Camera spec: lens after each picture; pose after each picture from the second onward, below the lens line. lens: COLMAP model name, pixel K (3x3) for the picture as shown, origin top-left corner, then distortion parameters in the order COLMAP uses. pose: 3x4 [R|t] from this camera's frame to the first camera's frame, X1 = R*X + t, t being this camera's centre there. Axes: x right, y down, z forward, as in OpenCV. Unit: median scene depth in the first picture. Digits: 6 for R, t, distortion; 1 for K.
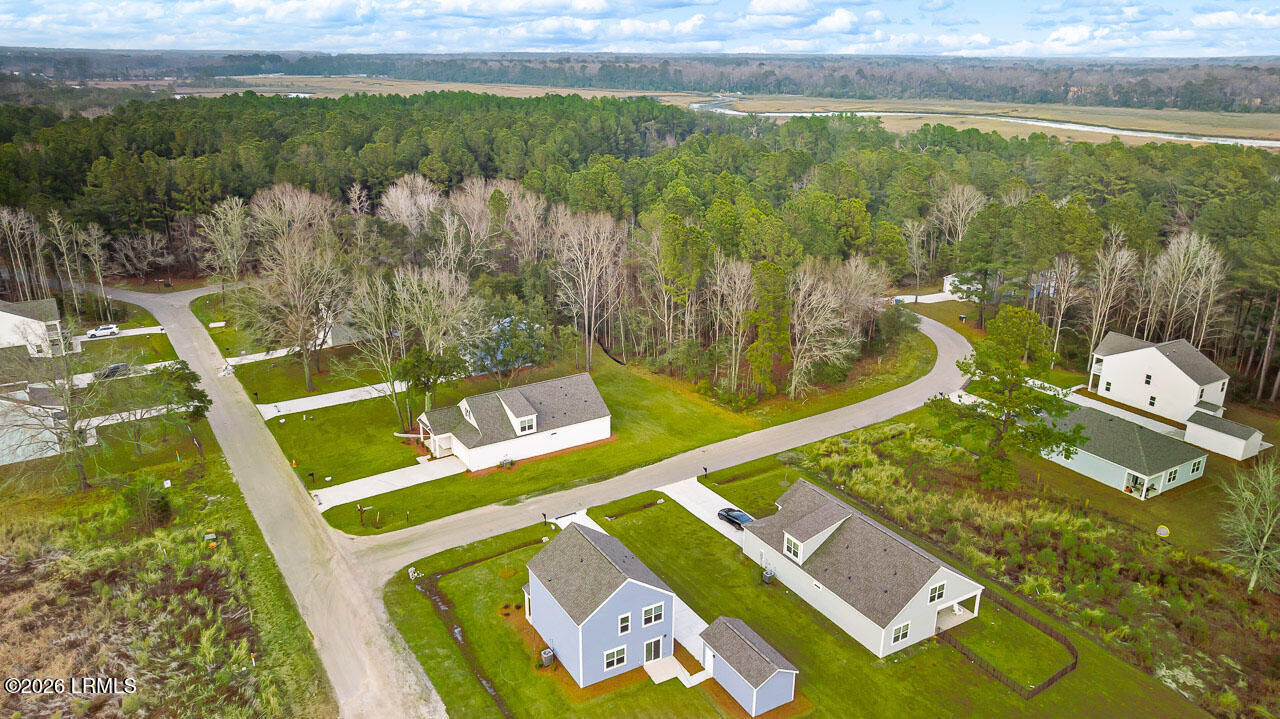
lens RADIAL K [[901.1, 0, 636.5], [0, 901.1, 361.0], [0, 0, 1]] dist [0.003483, -0.004653]
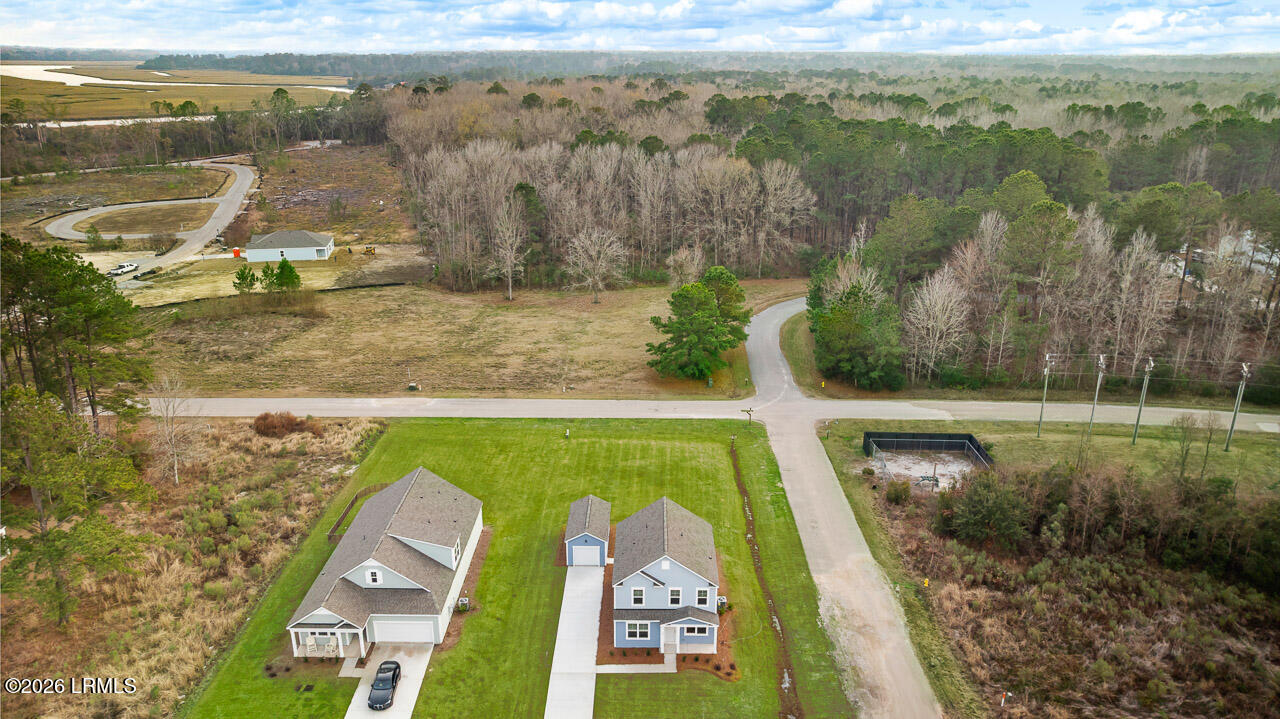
lens RADIAL K [[901.1, 0, 640.8], [0, 901.1, 361.6], [0, 0, 1]] dist [0.003483, -0.004653]
pose [[-0.863344, -0.175501, 0.473113, -0.468735], [0.155000, 0.800016, 0.579611, -0.544838], [-0.480220, 0.573737, -0.663487, 1.548789]]
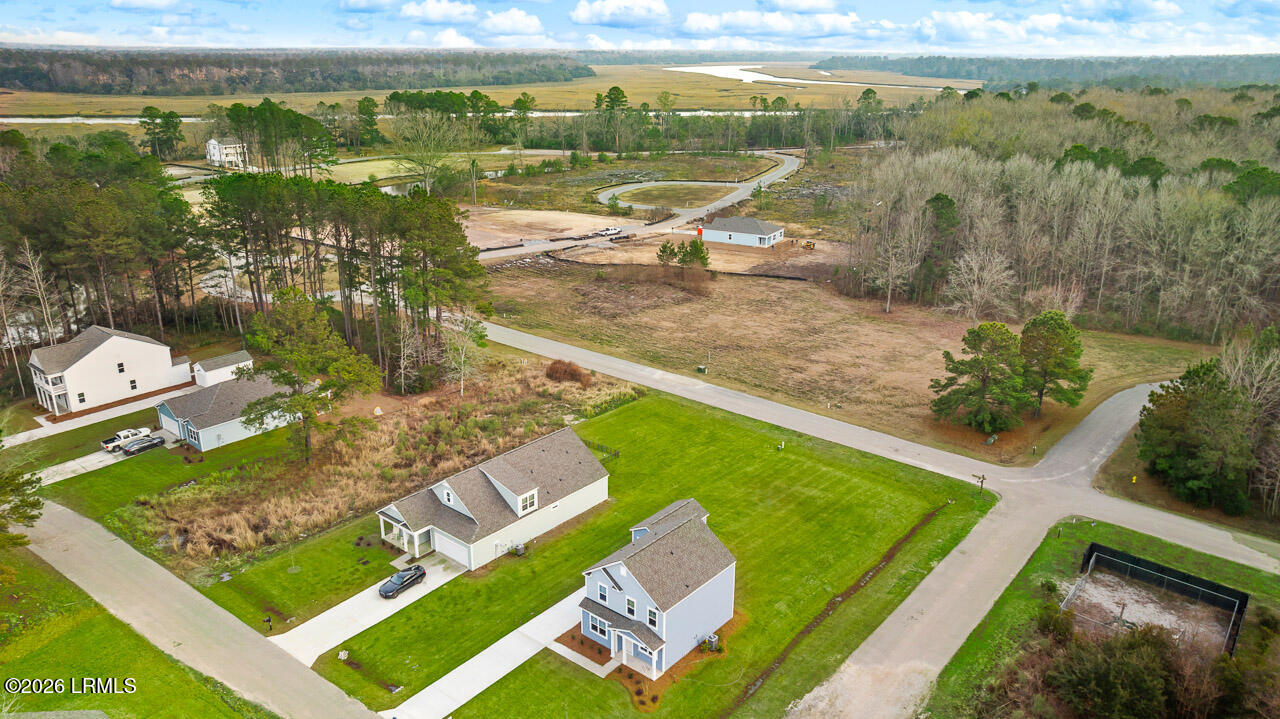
lens RADIAL K [[901.1, 0, 637.2], [0, 901.1, 359.1], [0, 0, 1]] dist [0.003483, -0.004653]
pose [[-0.348147, -0.315604, 0.882716, -0.846788], [0.296318, 0.856296, 0.423027, -0.394357], [-0.889376, 0.408841, -0.204598, 1.108880]]
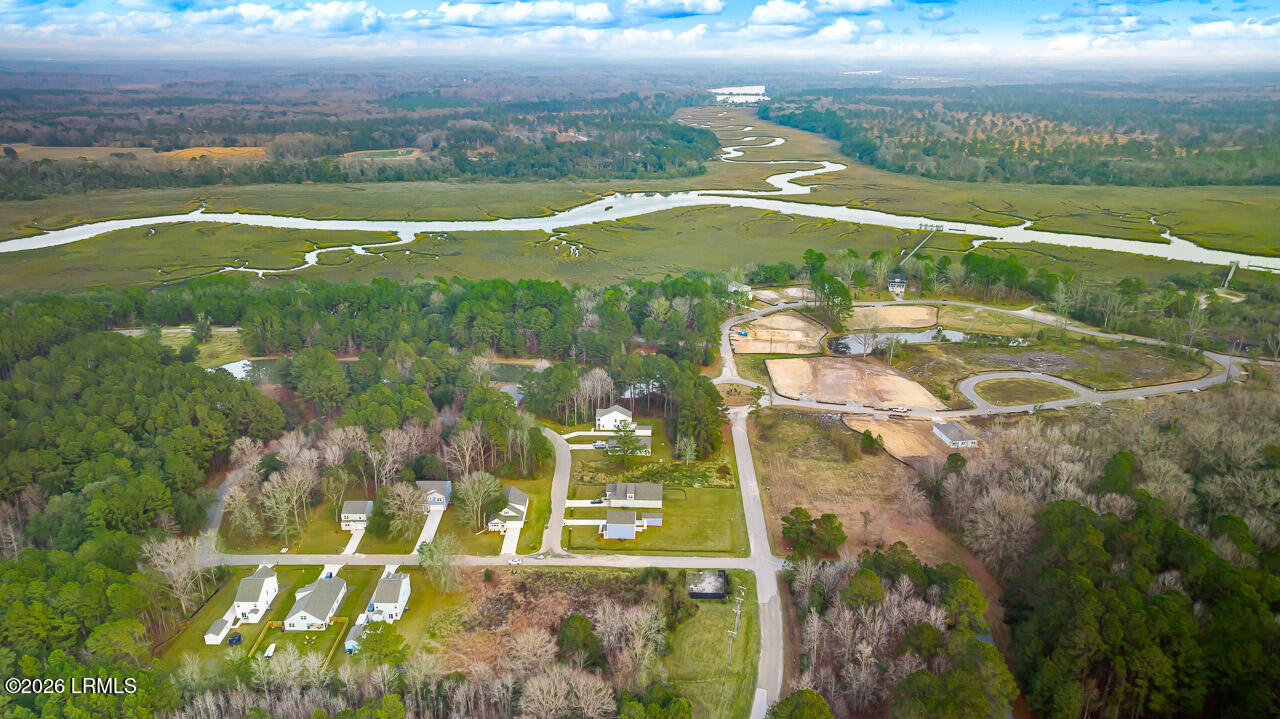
lens RADIAL K [[901.1, 0, 648.8], [0, 901.1, 324.9], [0, 0, 1]] dist [0.003483, -0.004653]
pose [[0.517681, -0.258755, 0.815507, -3.245315], [0.274306, 0.953050, 0.128268, -1.157578], [-0.810409, 0.157297, 0.564354, -1.697051]]
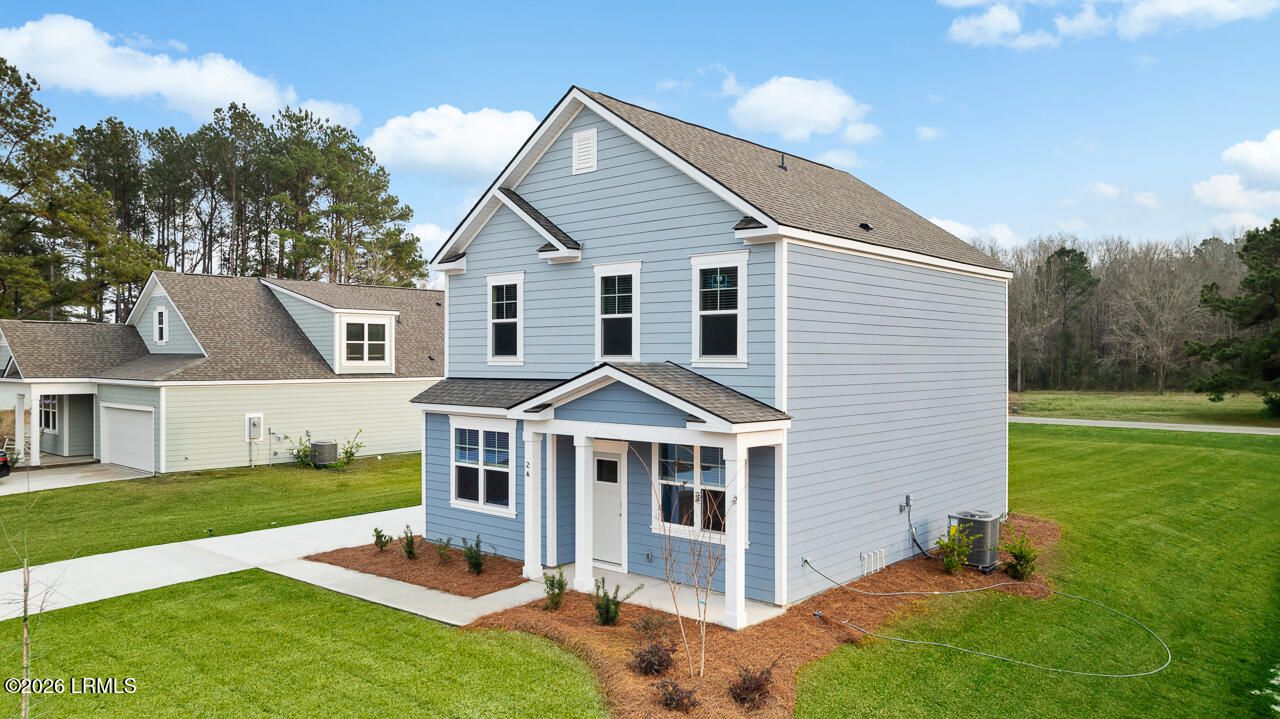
lens RADIAL K [[901.1, 0, 635.8], [0, 901.1, 354.6], [0, 0, 1]] dist [0.003483, -0.004653]
pose [[-0.327768, -0.009576, 0.944710, -0.282789], [0.300577, 0.946934, 0.113884, 0.220894], [-0.895668, 0.321286, -0.307496, 1.090735]]
